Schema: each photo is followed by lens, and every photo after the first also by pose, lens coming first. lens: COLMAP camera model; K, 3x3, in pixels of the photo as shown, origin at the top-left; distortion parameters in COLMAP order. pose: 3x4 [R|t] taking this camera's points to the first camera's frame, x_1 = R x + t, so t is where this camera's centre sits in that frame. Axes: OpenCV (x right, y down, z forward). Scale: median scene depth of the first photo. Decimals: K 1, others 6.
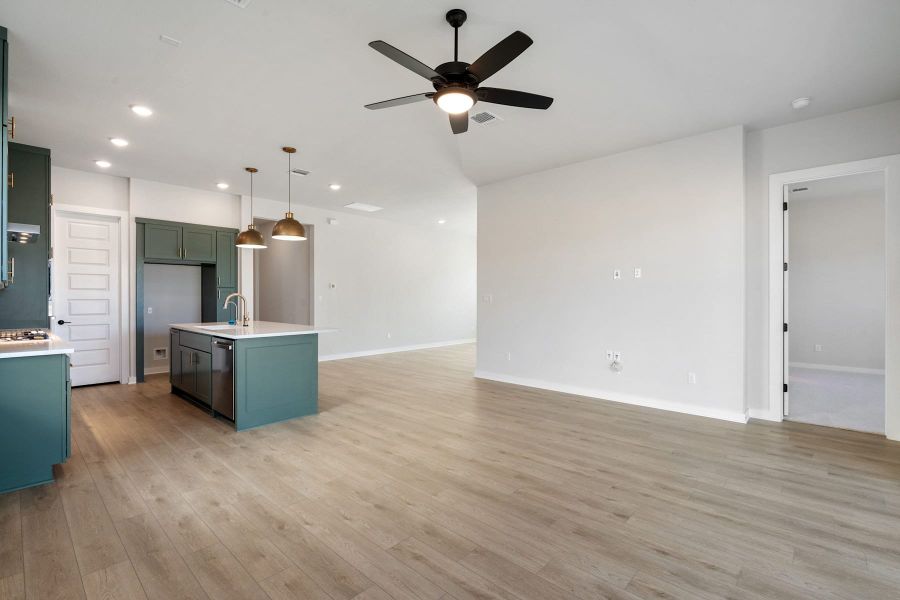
lens RADIAL K [[412.8, 0, 449.2], [0, 412.8, 296.8], [0, 0, 1]] dist [0.002187, -0.005570]
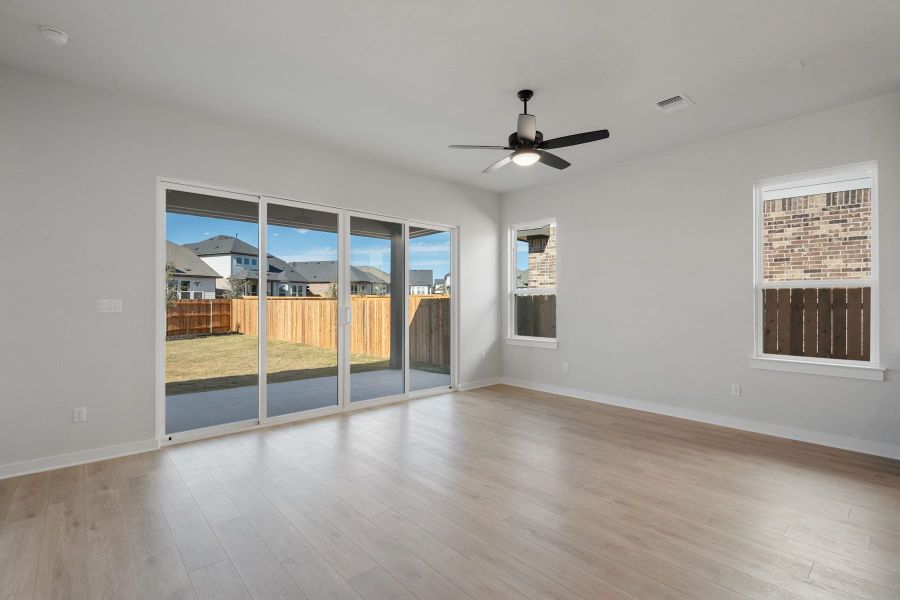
lens RADIAL K [[412.8, 0, 451.1], [0, 412.8, 300.4], [0, 0, 1]] dist [0.002187, -0.005570]
pose [[-0.996317, 0.000549, 0.085743, 0.076245], [0.000036, 0.999982, -0.005983, -0.000038], [-0.085745, -0.005958, -0.996299, 1.293863]]
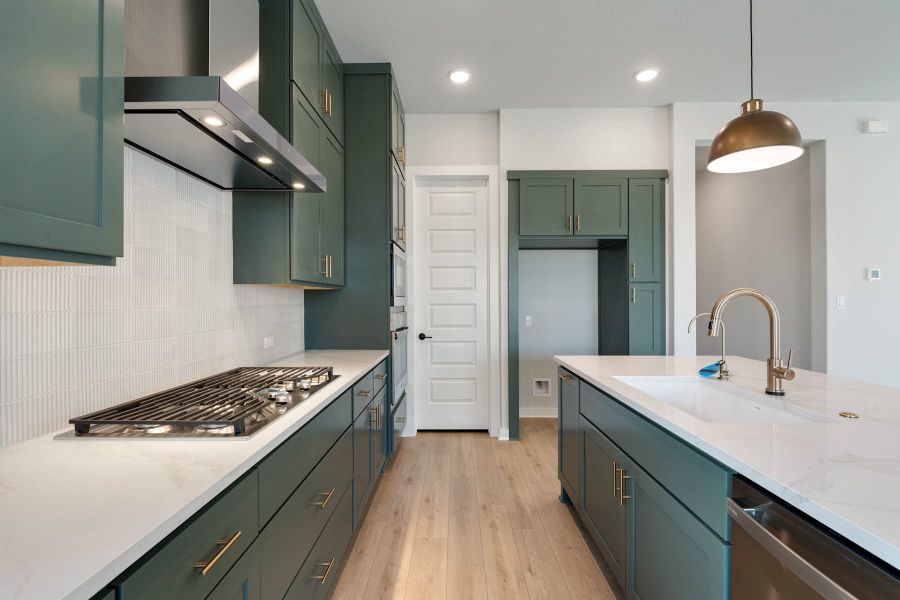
lens RADIAL K [[409.9, 0, 451.0], [0, 409.9, 300.7], [0, 0, 1]] dist [-0.002103, -0.002424]
pose [[0.677037, -0.001788, -0.735947, -0.471396], [0.002313, 0.999997, -0.000301, 0.001593], [0.735945, -0.001499, 0.677039, 0.672612]]
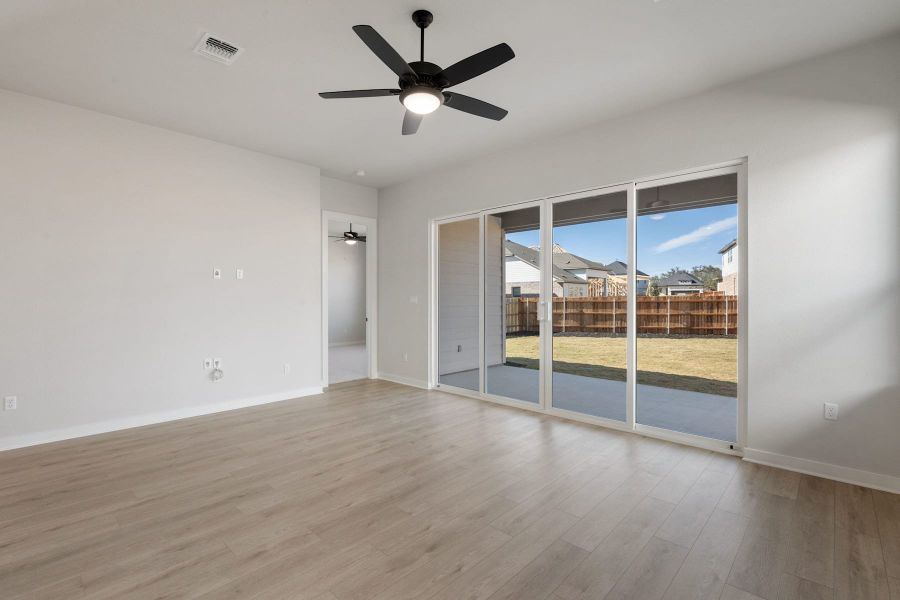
lens RADIAL K [[409.9, 0, 447.5], [0, 409.9, 297.9], [0, 0, 1]] dist [-0.002103, -0.002424]
pose [[0.009967, 0.002807, 0.999946, -0.533220], [0.000245, 0.999996, -0.002810, 0.002163], [-0.999950, 0.000273, 0.009967, 0.512352]]
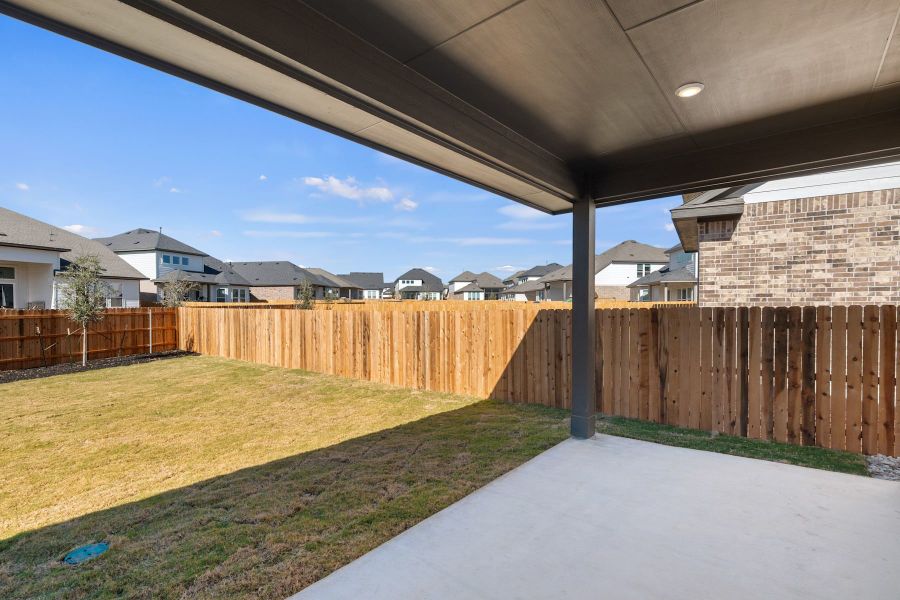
lens RADIAL K [[412.8, 0, 448.8], [0, 412.8, 315.2], [0, 0, 1]] dist [0.002187, -0.005570]
pose [[-0.997923, 0.006519, -0.064094, 0.917936], [0.005202, 0.999772, 0.020697, -0.037147], [0.064214, 0.020321, -0.997729, 0.465779]]
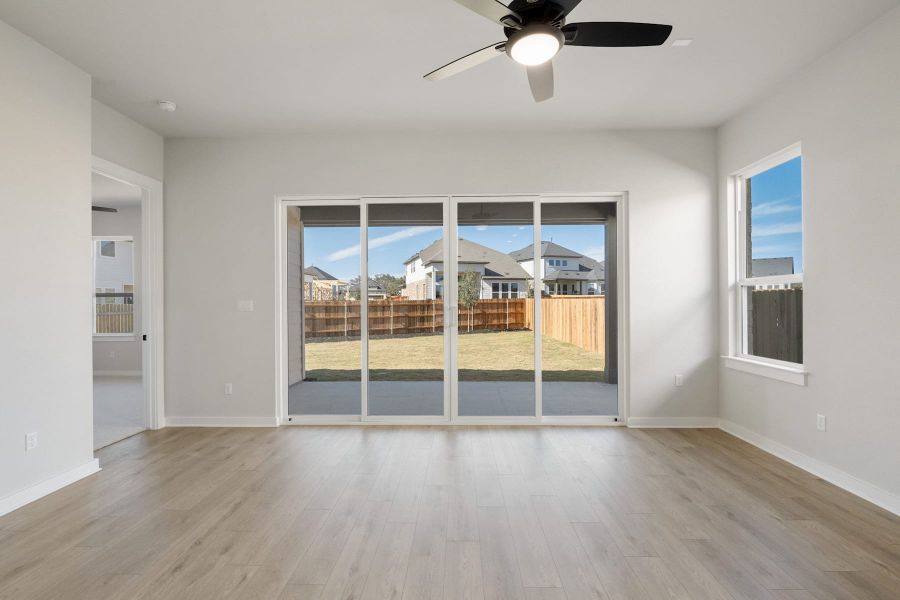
lens RADIAL K [[412.8, 0, 451.0], [0, 412.8, 299.5], [0, 0, 1]] dist [0.002187, -0.005570]
pose [[-0.665703, 0.009484, 0.746156, -0.249992], [0.006397, 0.999955, -0.007003, 0.000795], [-0.746189, 0.000111, -0.665734, 0.897726]]
